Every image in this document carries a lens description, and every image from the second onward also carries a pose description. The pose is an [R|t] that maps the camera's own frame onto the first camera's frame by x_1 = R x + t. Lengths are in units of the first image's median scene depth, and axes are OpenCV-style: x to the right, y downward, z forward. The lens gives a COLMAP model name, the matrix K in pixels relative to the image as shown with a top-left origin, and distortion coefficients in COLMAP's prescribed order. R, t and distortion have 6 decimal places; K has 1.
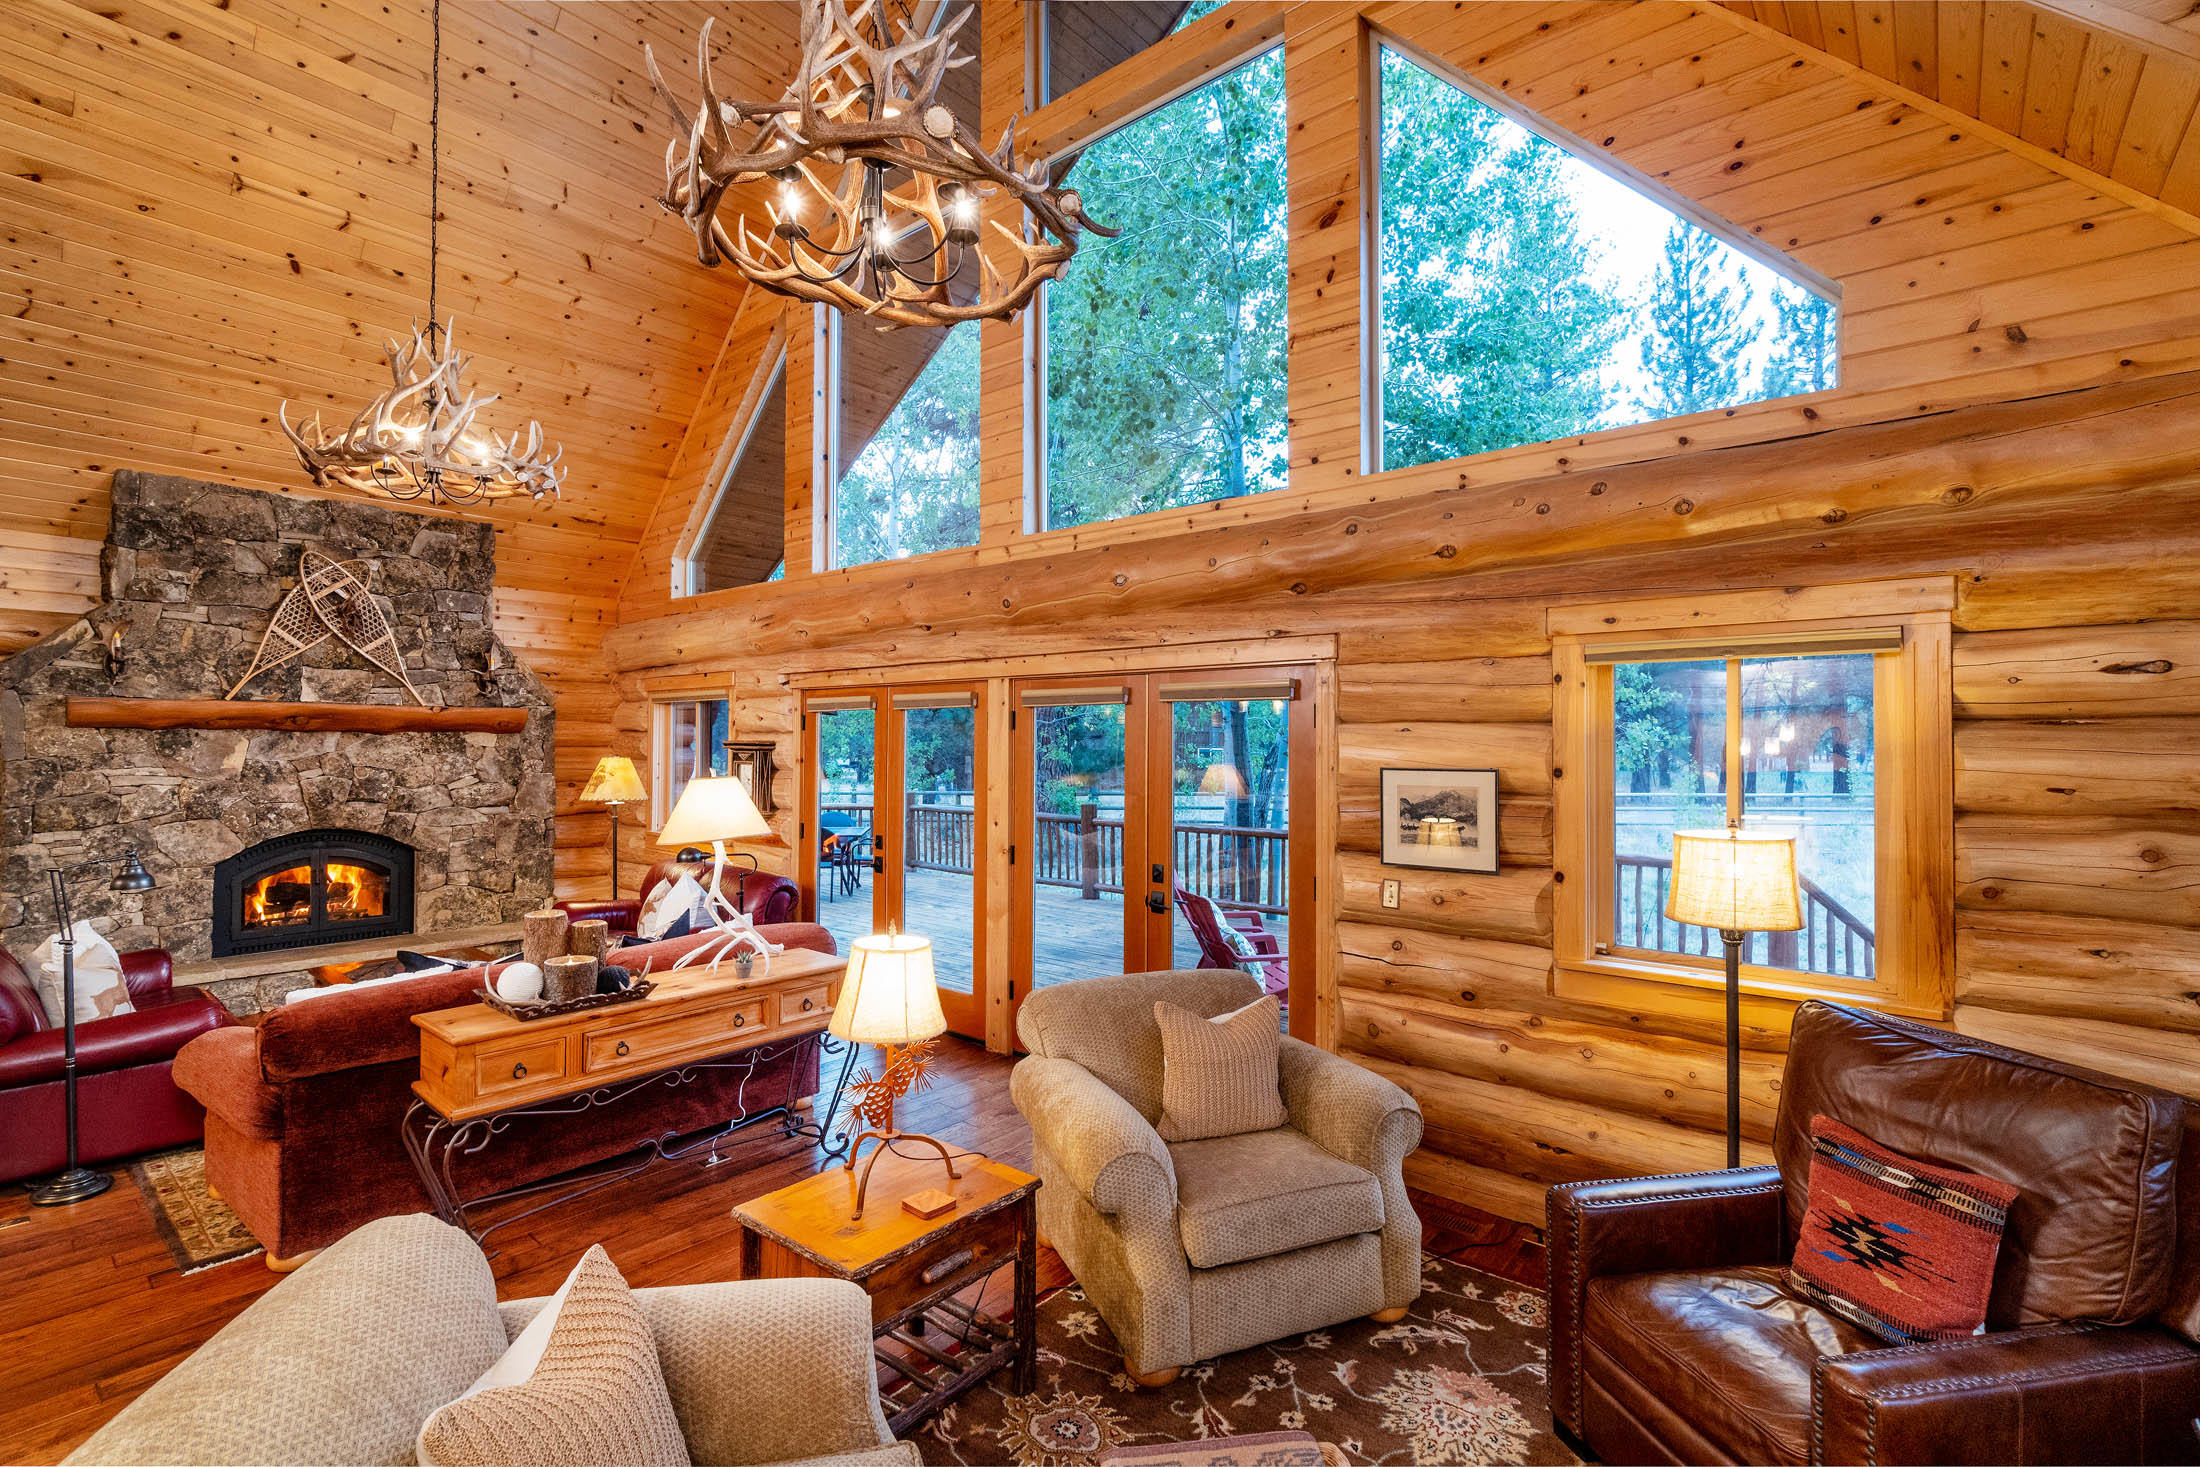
lens RADIAL K [[970.4, 0, 1062.4], [0, 970.4, 735.6], [0, 0, 1]] dist [-0.004708, 0.001945]
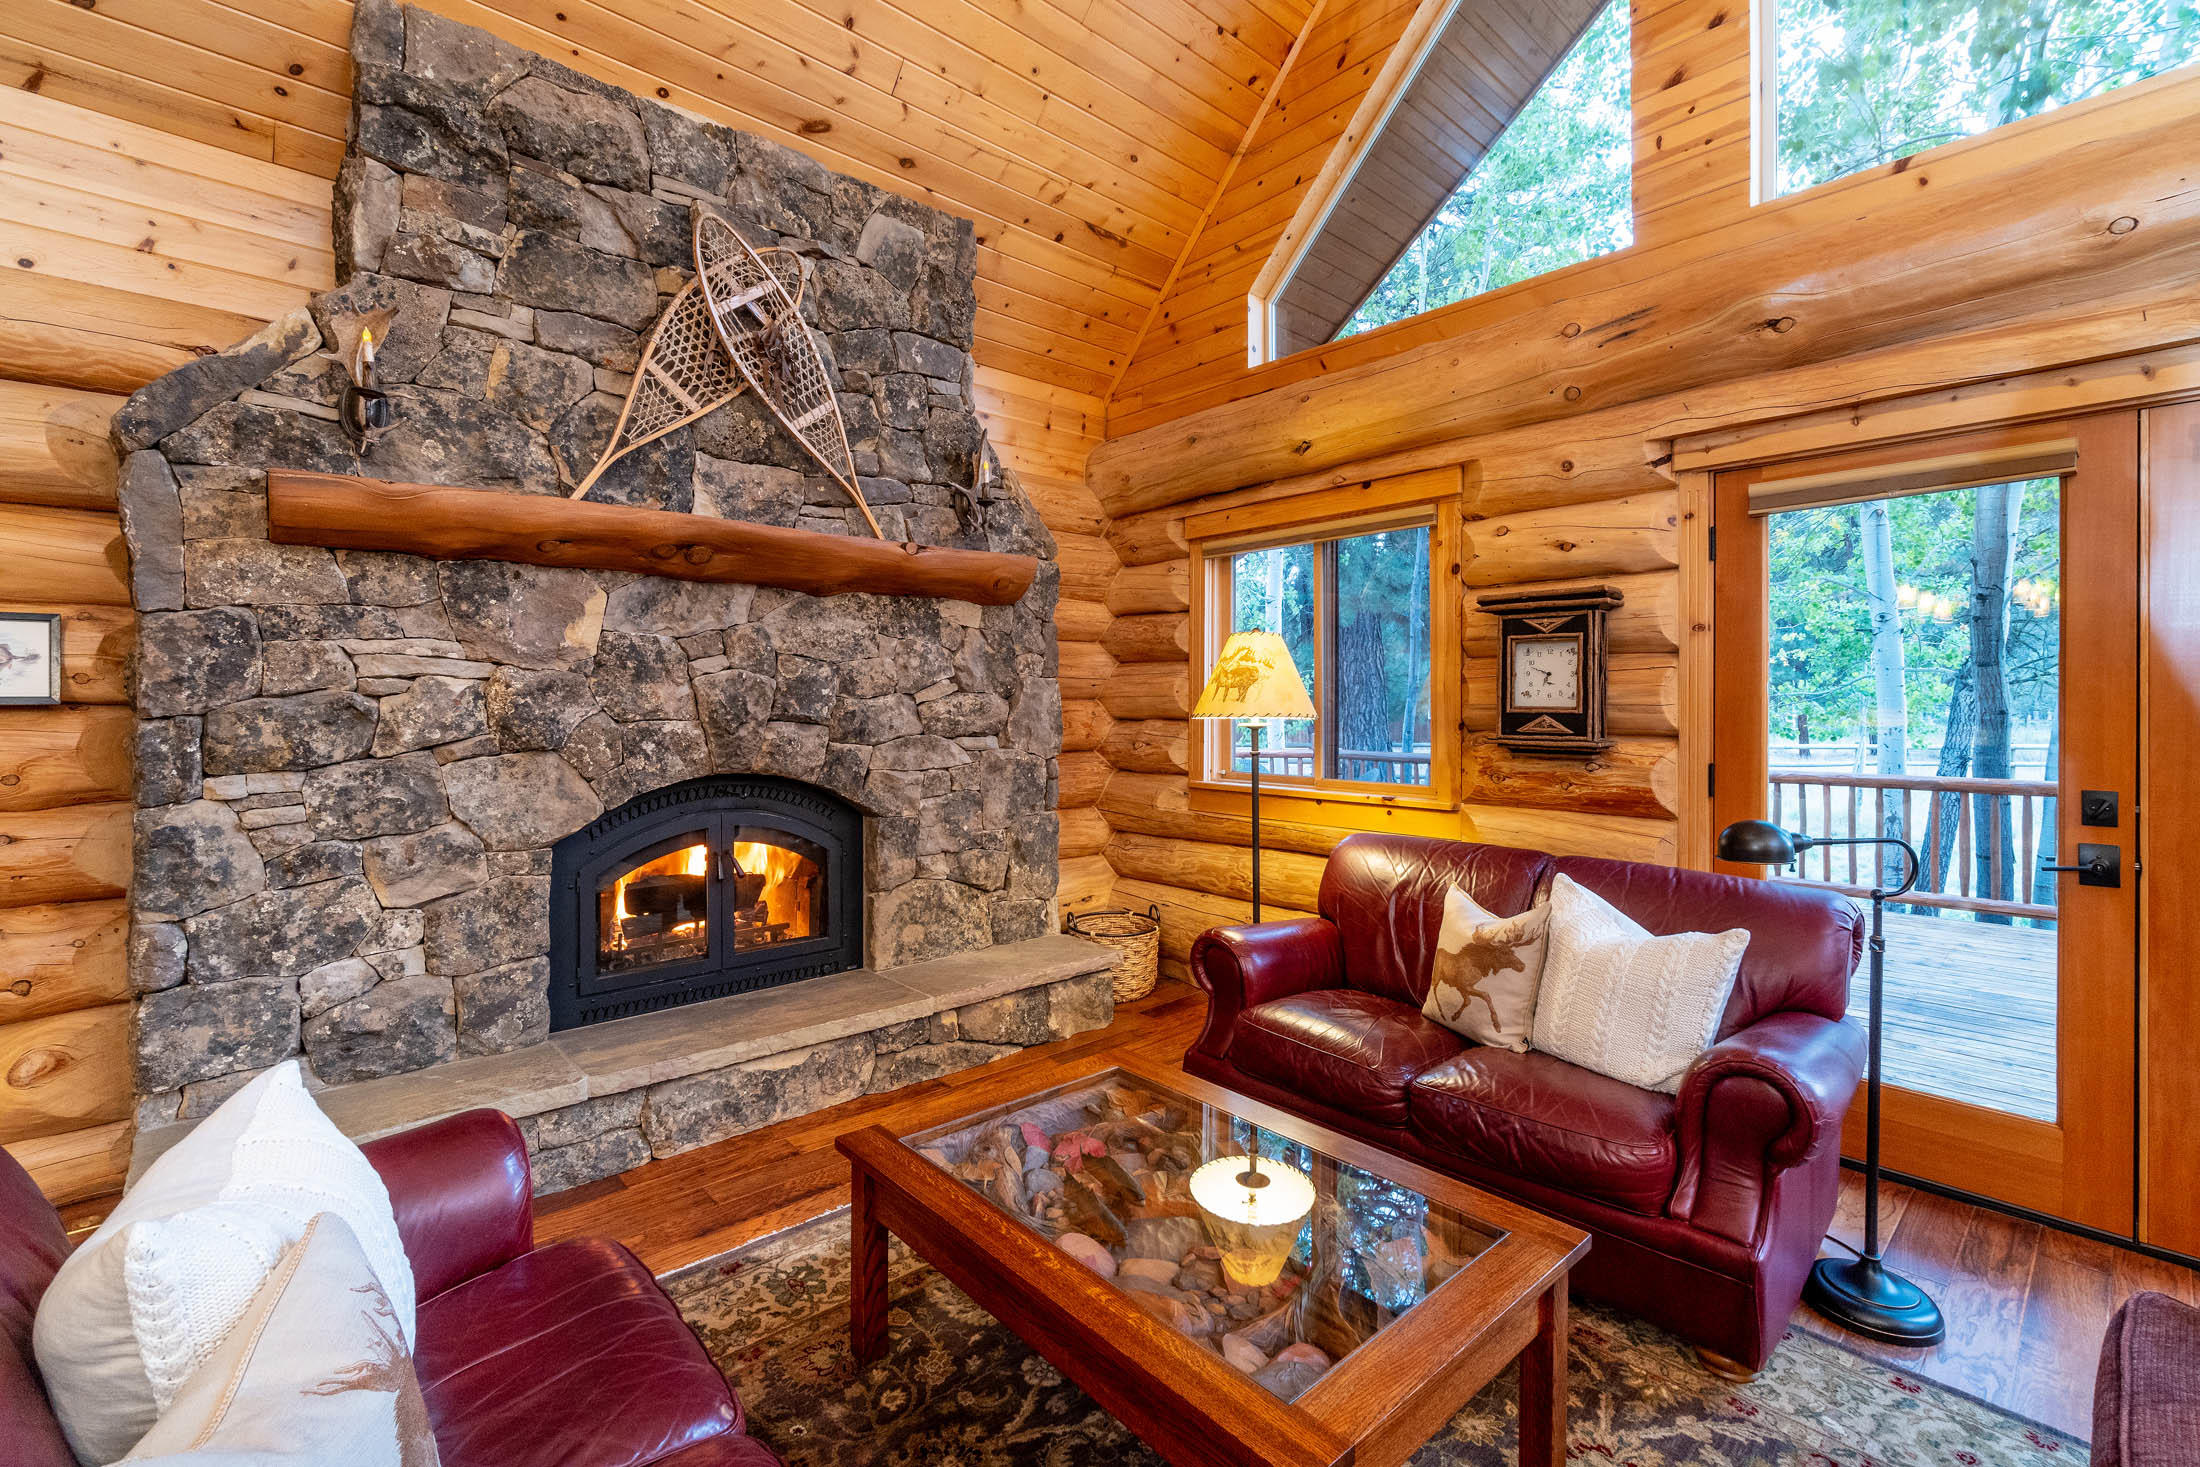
lens RADIAL K [[970.4, 0, 1090.6], [0, 970.4, 701.9], [0, 0, 1]] dist [-0.004708, 0.001945]
pose [[0.991736, -0.008318, -0.128025, -0.524832], [0.009412, 0.999924, 0.007940, 0.057987], [0.127950, -0.009080, 0.991739, 0.532379]]
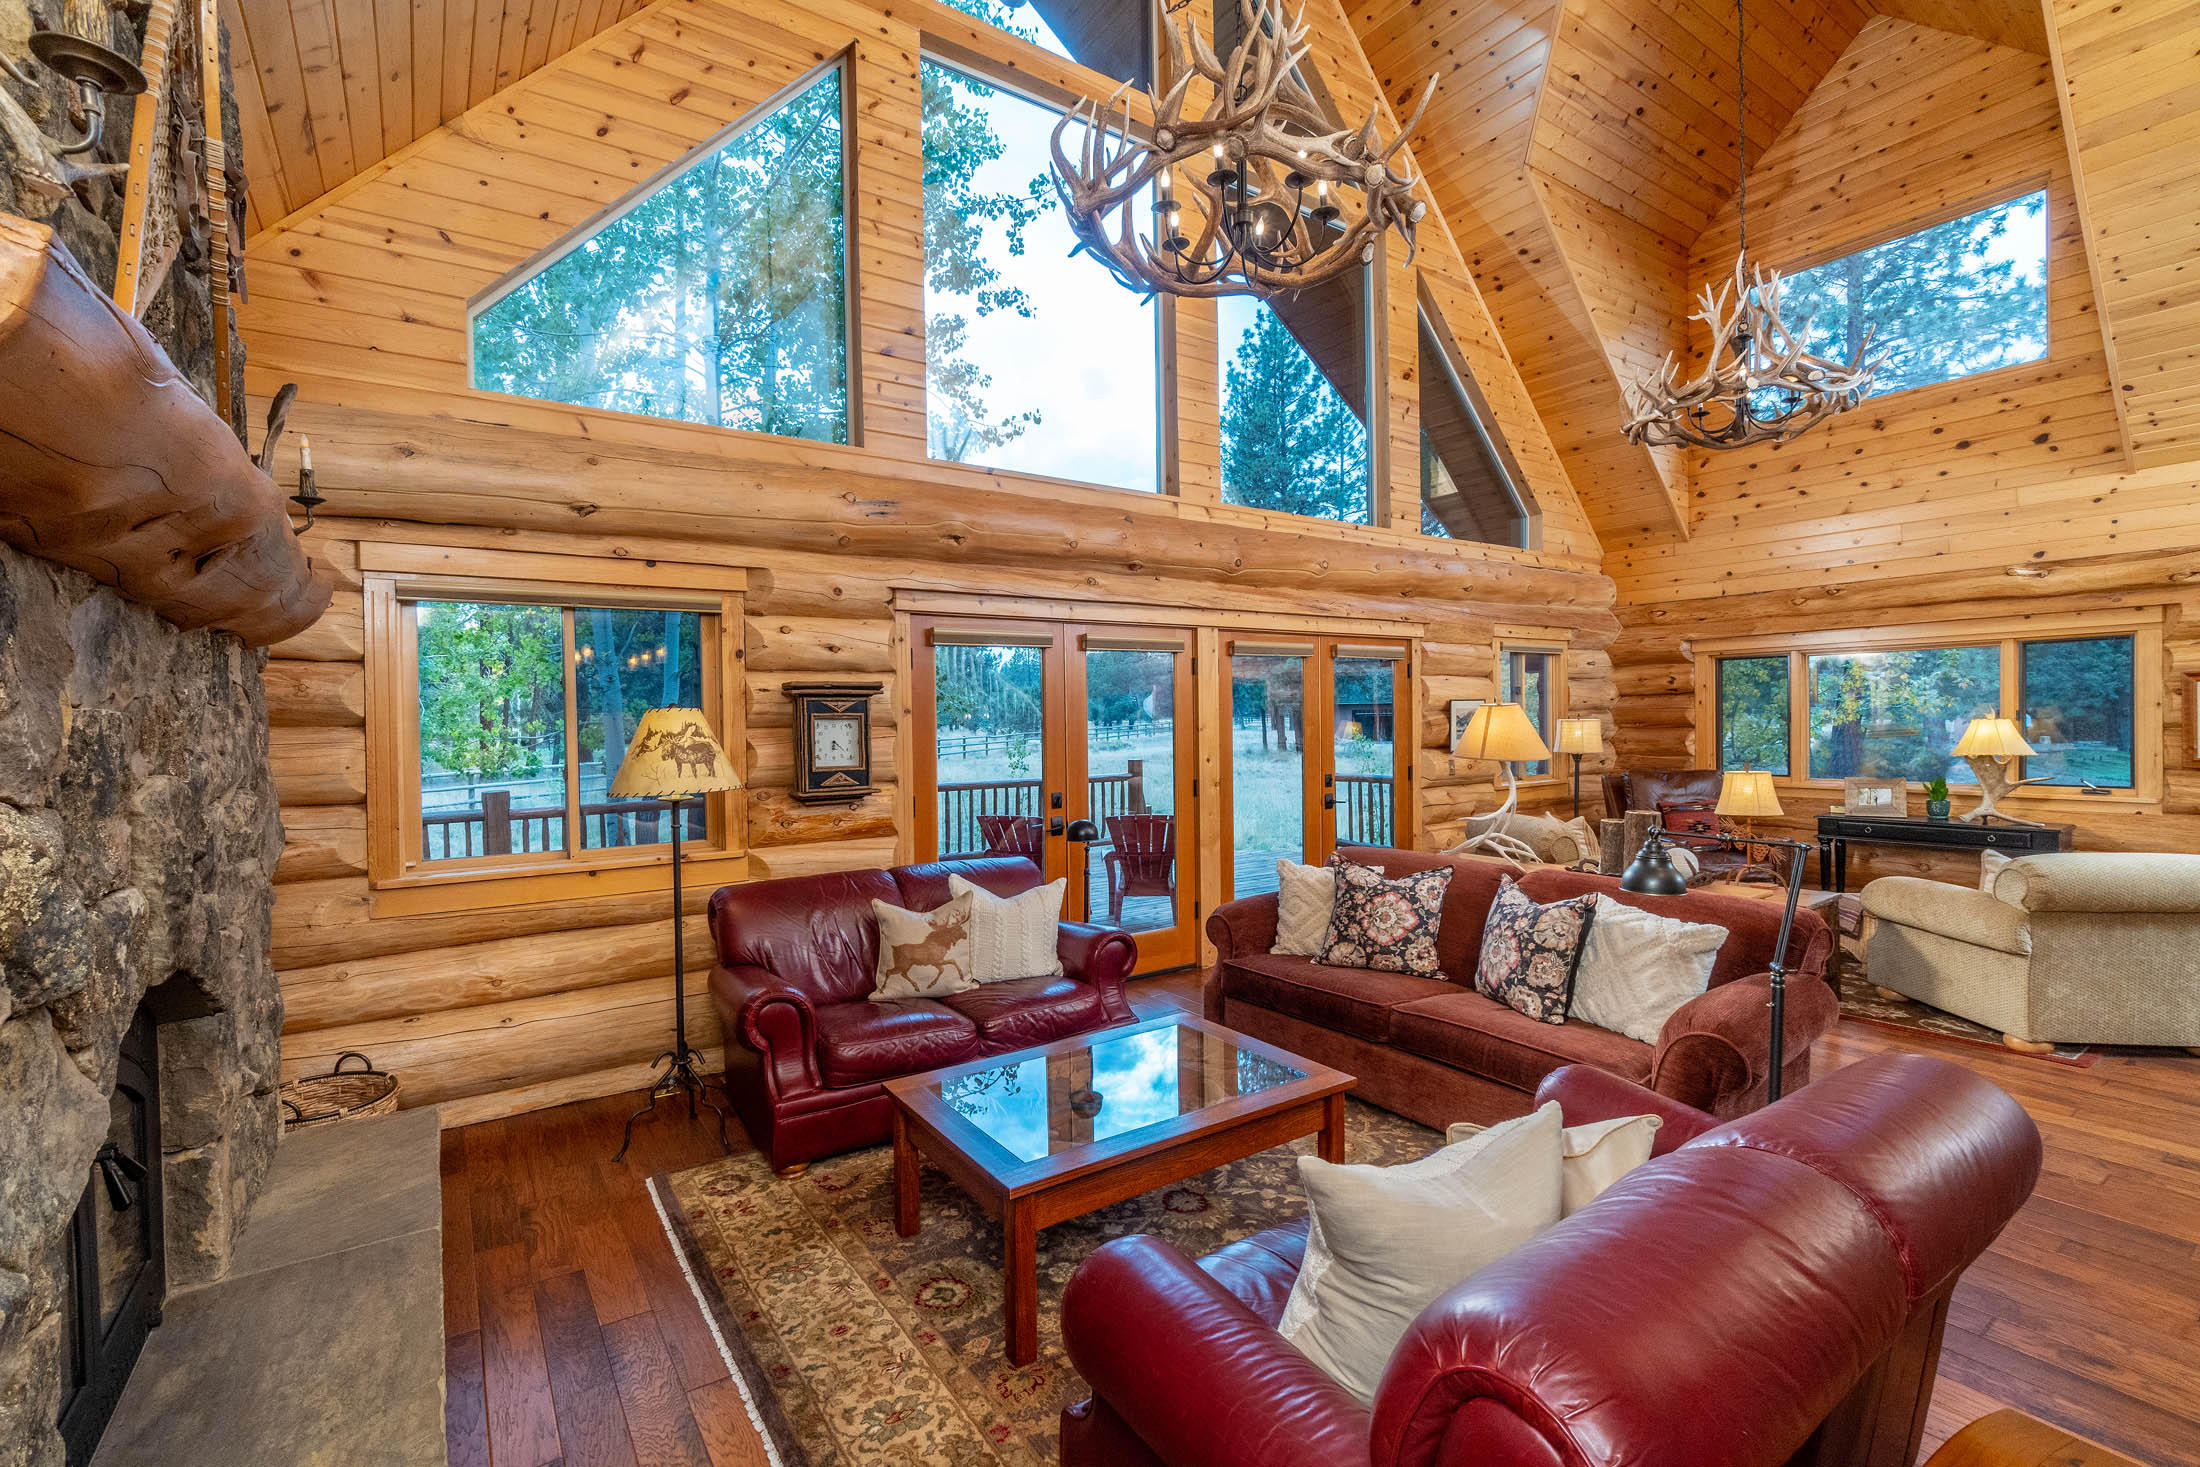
lens RADIAL K [[970.4, 0, 1110.8], [0, 970.4, 723.0], [0, 0, 1]] dist [-0.004708, 0.001945]
pose [[0.246544, -0.016267, 0.968995, -0.986462], [0.007843, 0.999860, 0.014790, 0.026486], [-0.969100, 0.003954, 0.246637, 0.710303]]
